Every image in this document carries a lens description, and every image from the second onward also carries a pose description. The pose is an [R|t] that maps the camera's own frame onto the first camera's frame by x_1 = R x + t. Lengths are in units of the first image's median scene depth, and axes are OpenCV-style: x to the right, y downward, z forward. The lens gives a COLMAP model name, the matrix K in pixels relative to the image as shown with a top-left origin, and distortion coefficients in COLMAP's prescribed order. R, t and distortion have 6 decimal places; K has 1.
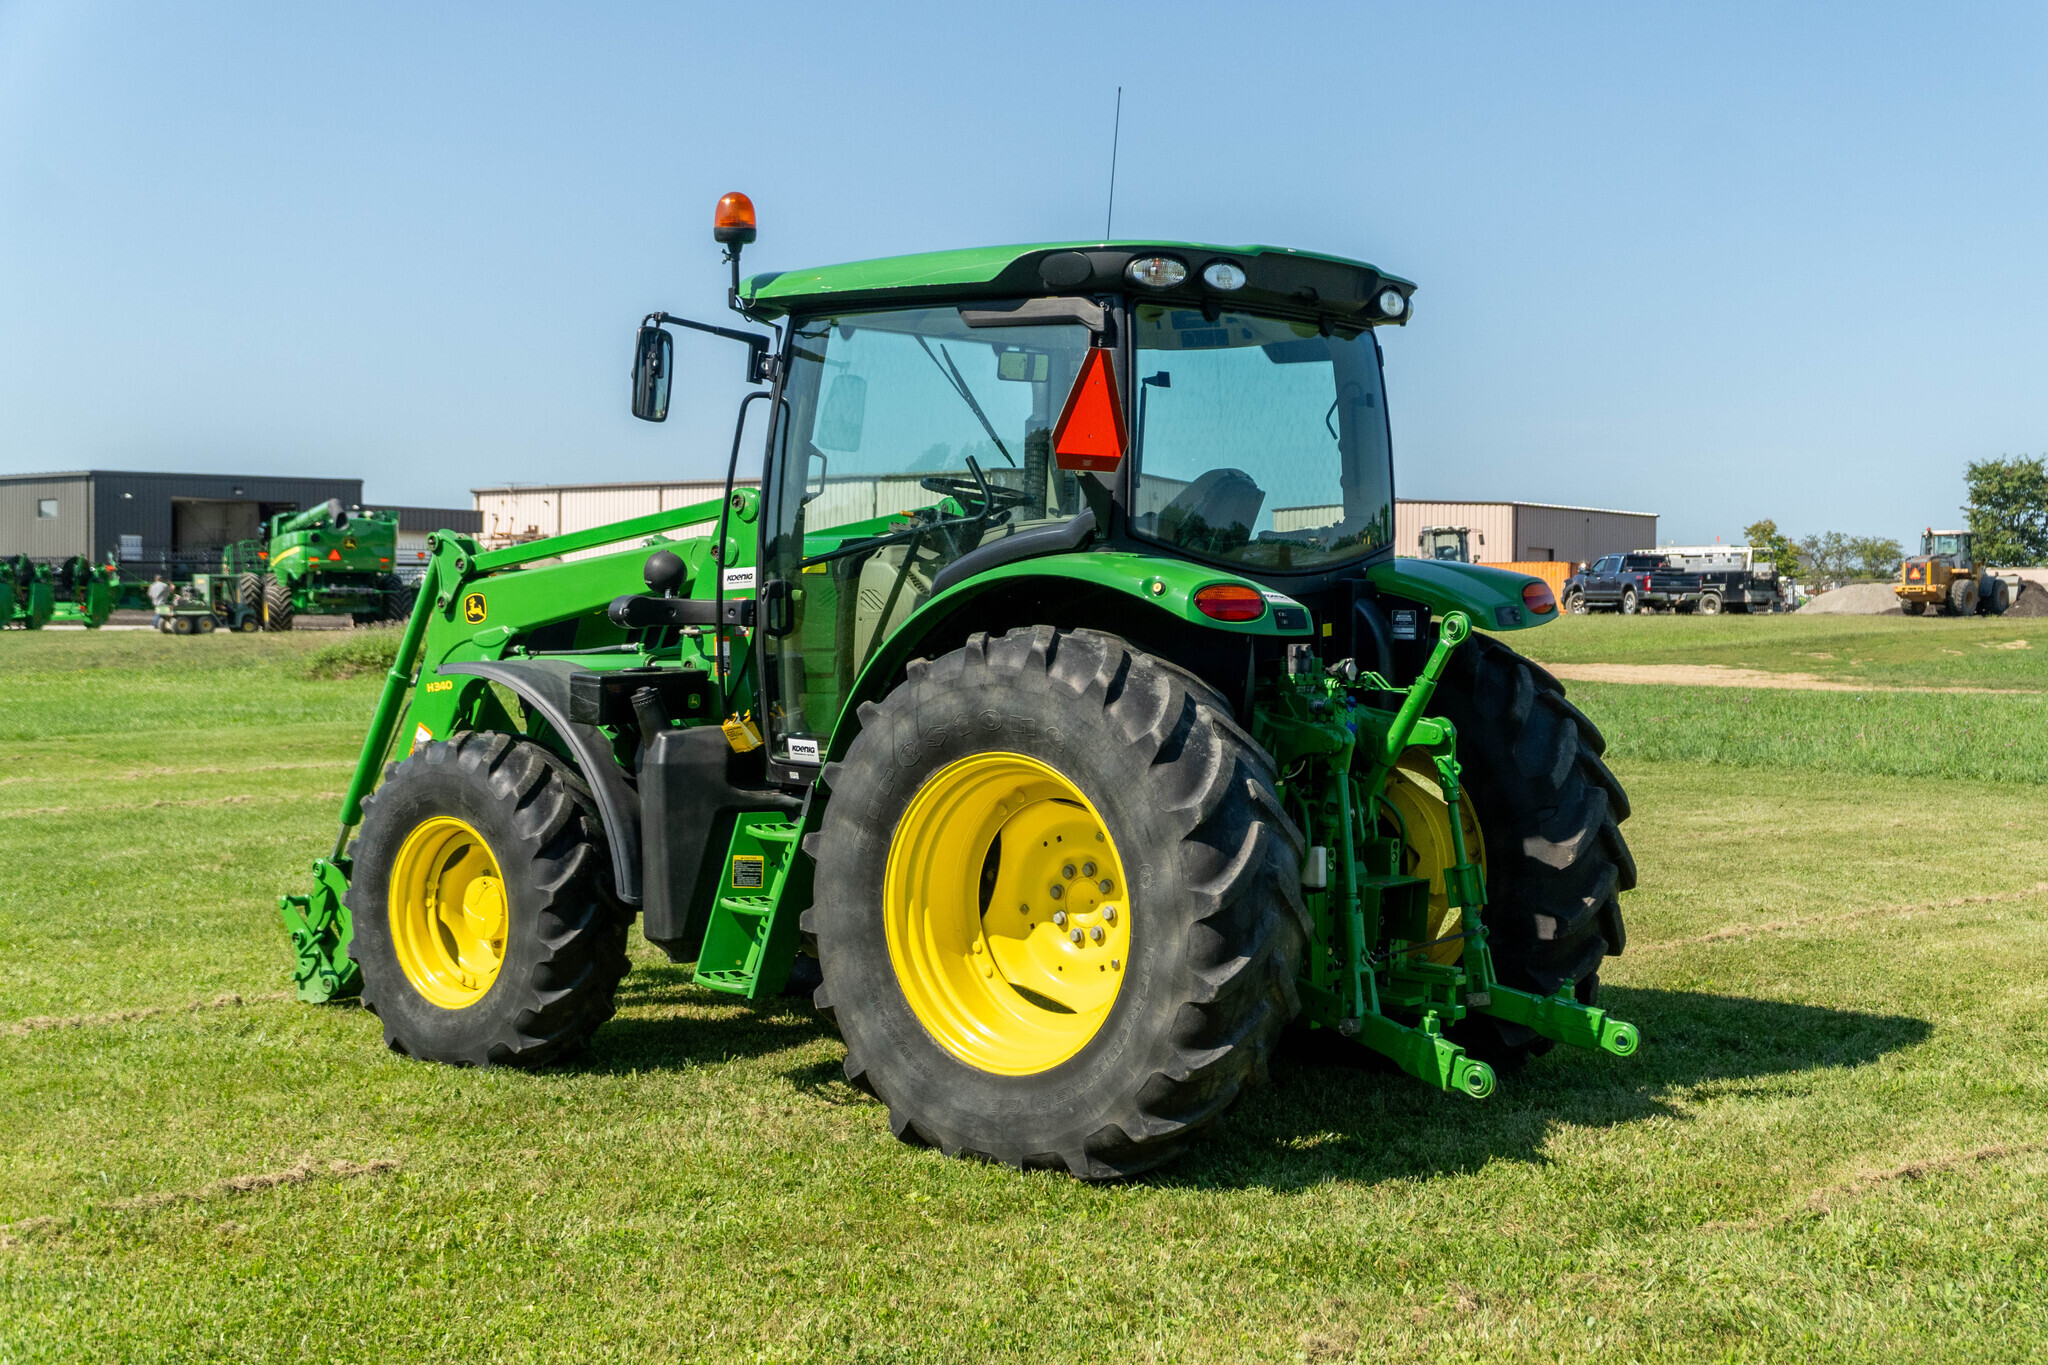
lens RADIAL K [[2703.5, 0, 1091.8], [0, 2703.5, 676.7], [0, 0, 1]] dist [0.029143, -0.021016]
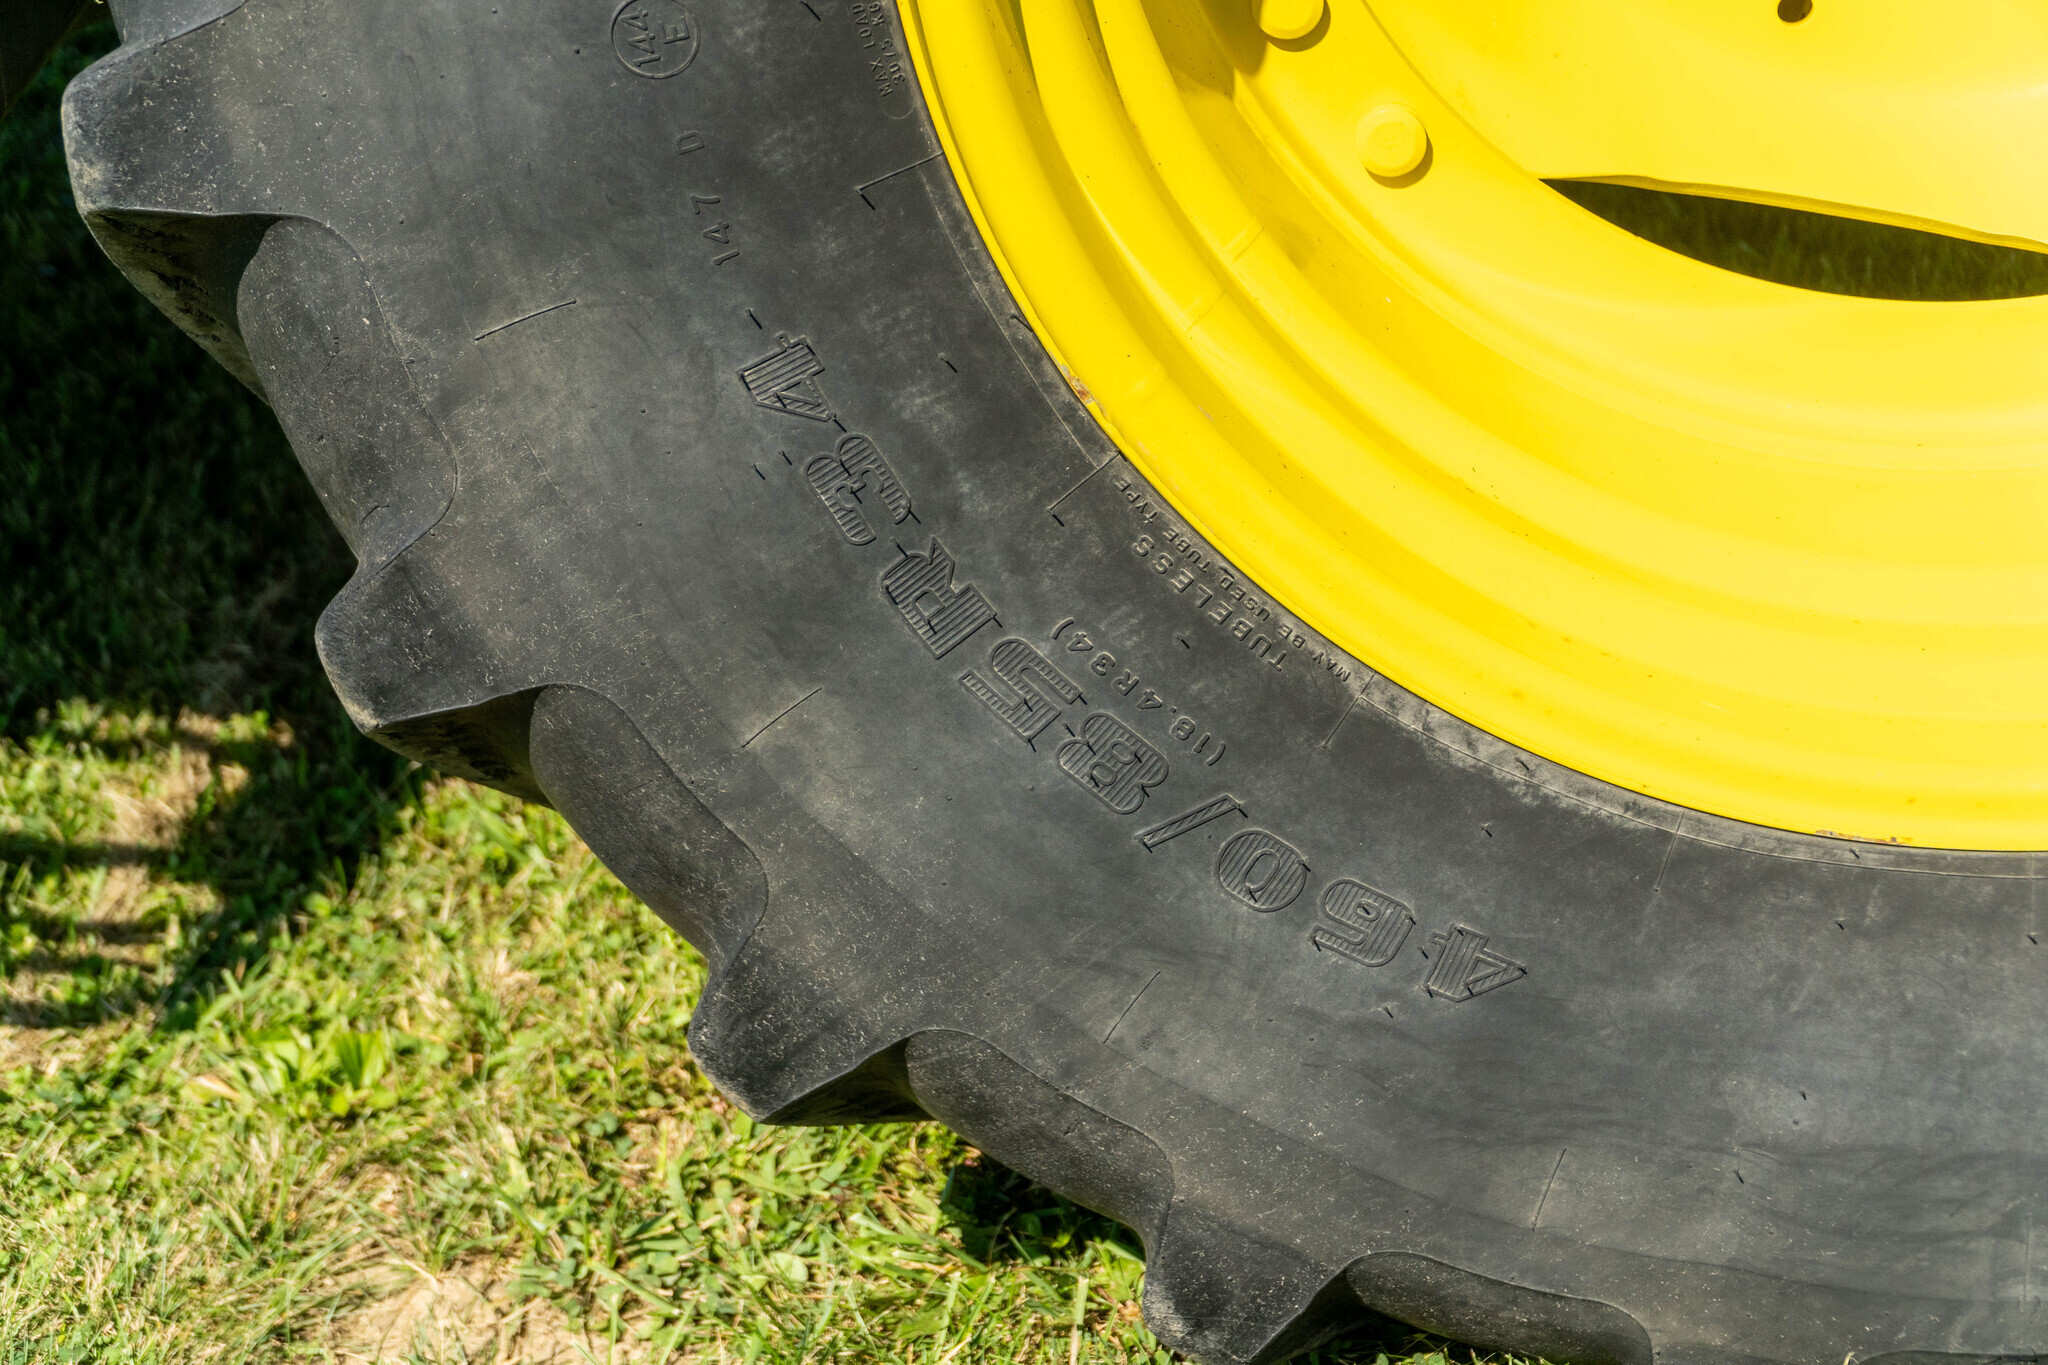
lens RADIAL K [[4015.1, 0, 1024.0], [0, 4015.1, 682.5], [0, 0, 1]] dist [0.099707, 0.031873]
pose [[0.810963, -0.337559, 0.477905, -0.174277], [0.118993, 0.894877, 0.430159, 0.036758], [-0.572870, -0.291976, 0.765879, 0.834566]]
